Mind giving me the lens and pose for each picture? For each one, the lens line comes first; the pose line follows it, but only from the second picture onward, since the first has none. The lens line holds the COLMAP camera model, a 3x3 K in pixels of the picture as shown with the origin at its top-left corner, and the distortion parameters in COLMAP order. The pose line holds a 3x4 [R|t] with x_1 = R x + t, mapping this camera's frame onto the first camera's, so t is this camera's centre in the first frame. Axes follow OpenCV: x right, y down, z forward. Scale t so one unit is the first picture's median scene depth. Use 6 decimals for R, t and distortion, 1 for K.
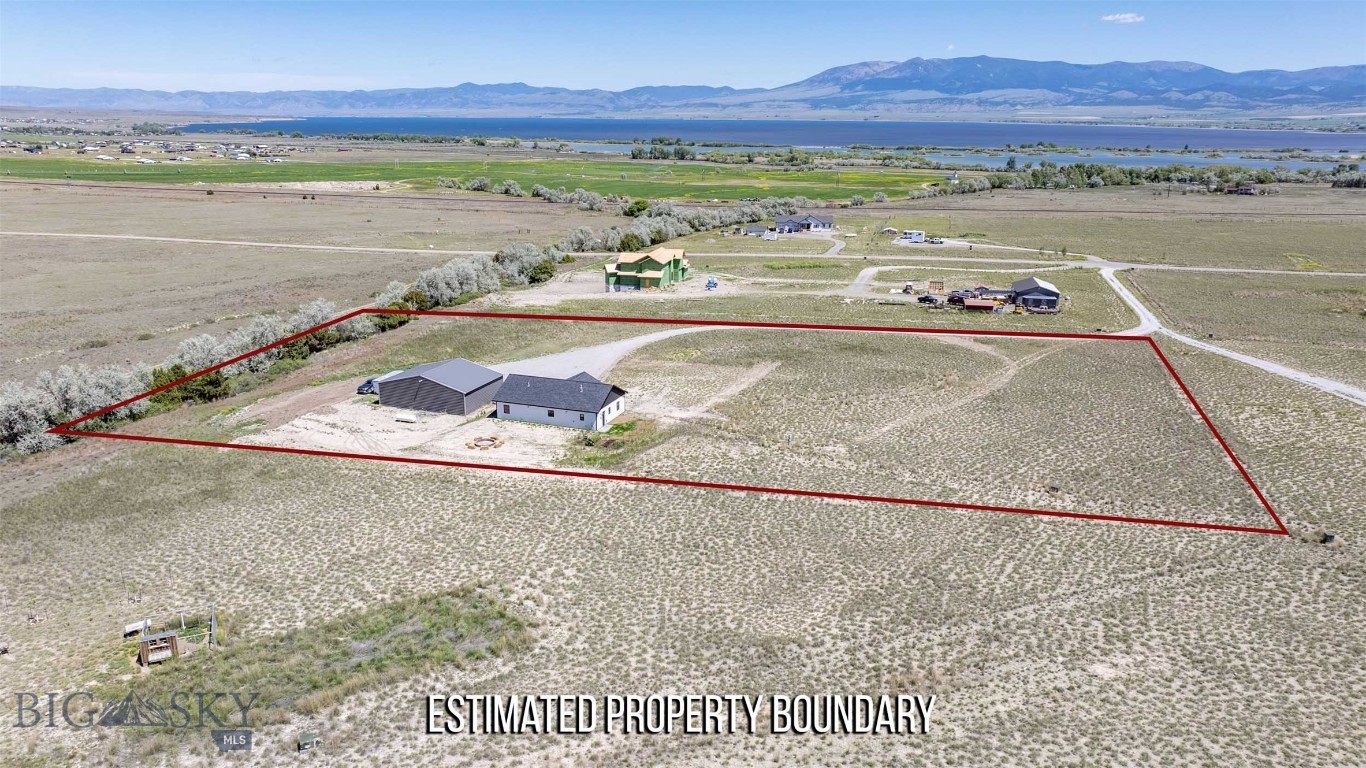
lens RADIAL K [[976.5, 0, 683.0], [0, 976.5, 384.0], [0, 0, 1]] dist [-0.009067, -0.000295]
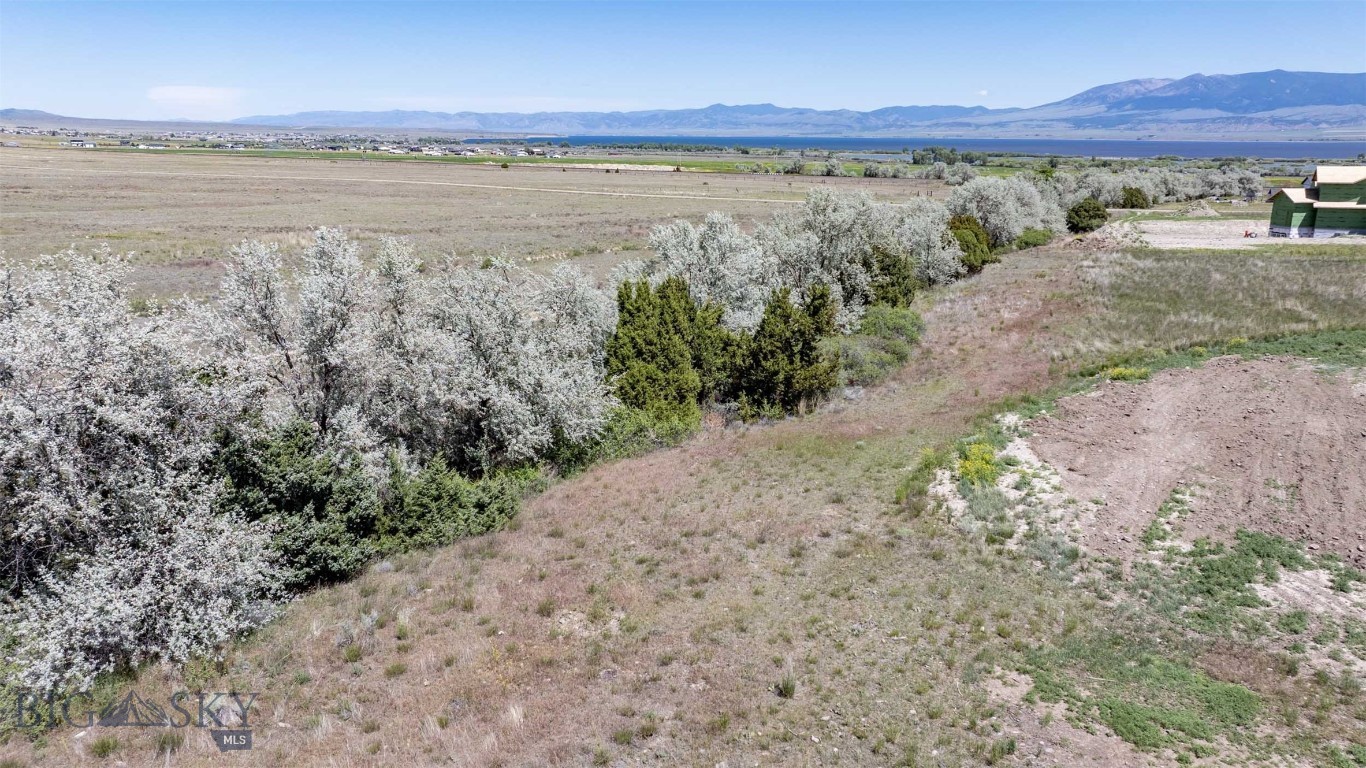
lens RADIAL K [[959.9, 0, 683.0], [0, 959.9, 384.0], [0, 0, 1]] dist [-0.019458, -0.000466]
pose [[0.972348, 0.058613, -0.226062, -0.038936], [-0.063115, 0.997925, -0.012737, 0.001348], [0.224846, 0.026652, 0.974030, 0.061973]]
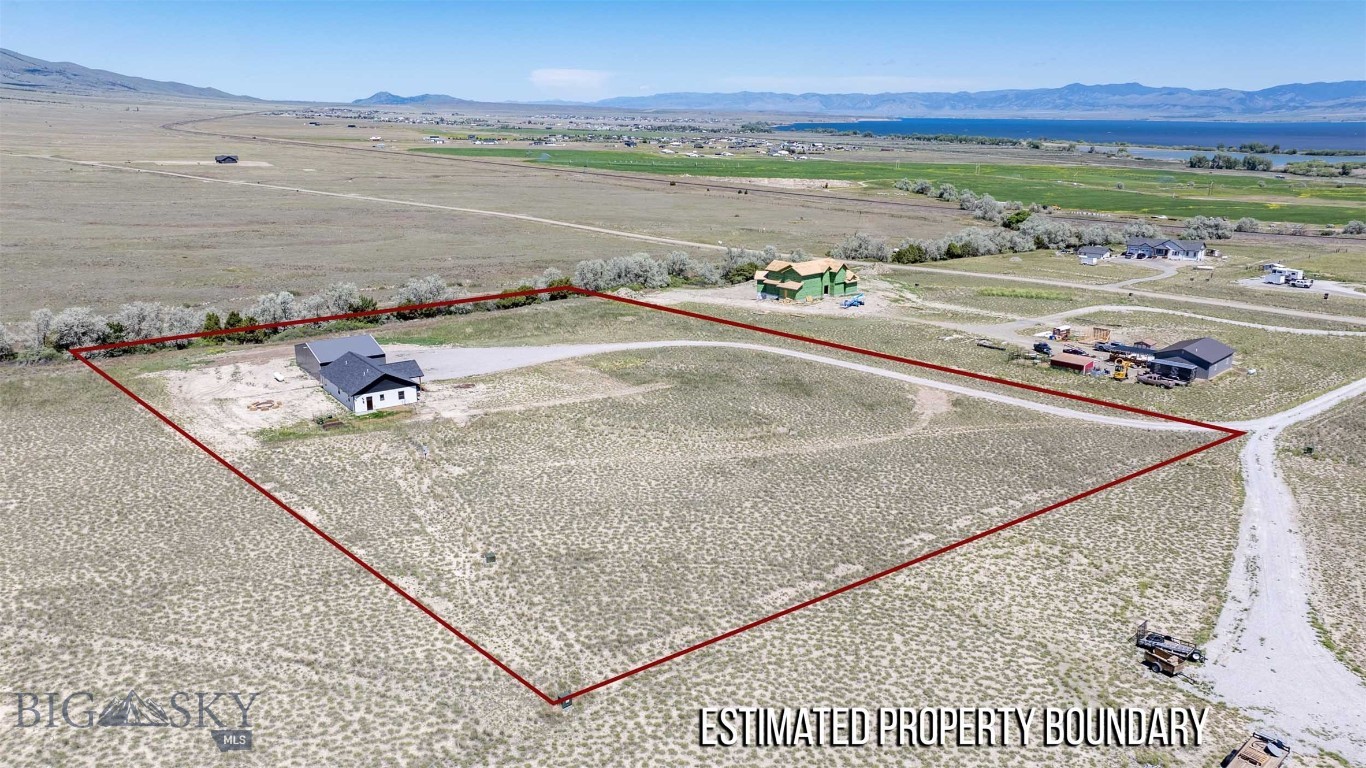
lens RADIAL K [[971.2, 0, 688.5], [0, 971.2, 385.7], [0, 0, 1]] dist [-0.011251, -0.002086]
pose [[0.831719, 0.151162, -0.534222, 0.056921], [-0.150143, 0.987608, 0.045697, -0.006223], [0.534509, 0.042203, 0.844108, 0.022094]]
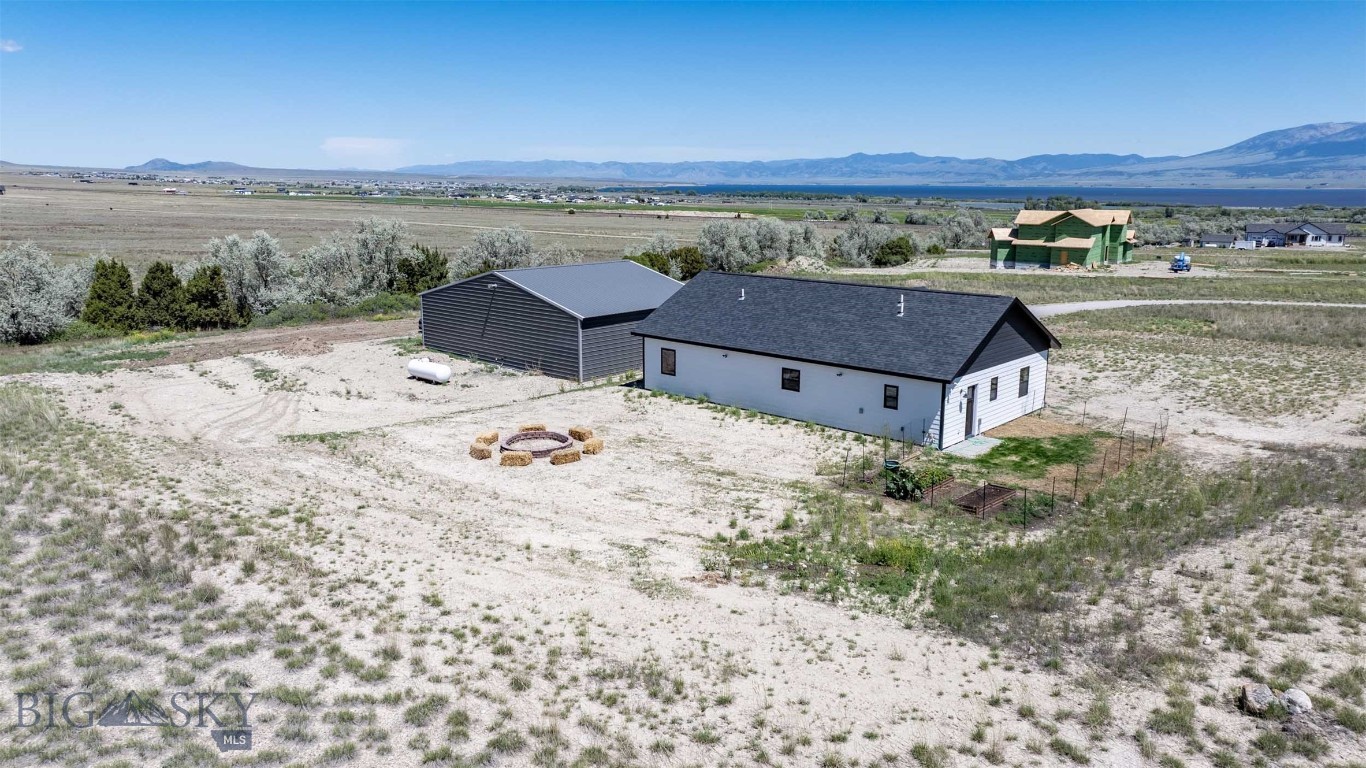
lens RADIAL K [[964.2, 0, 683.0], [0, 964.2, 384.0], [0, 0, 1]] dist [-0.043051, 0.055285]
pose [[0.926466, 0.076022, -0.368620, -0.004251], [-0.101166, 0.993645, -0.049339, 0.003679], [0.362527, 0.083003, 0.928270, 0.053306]]
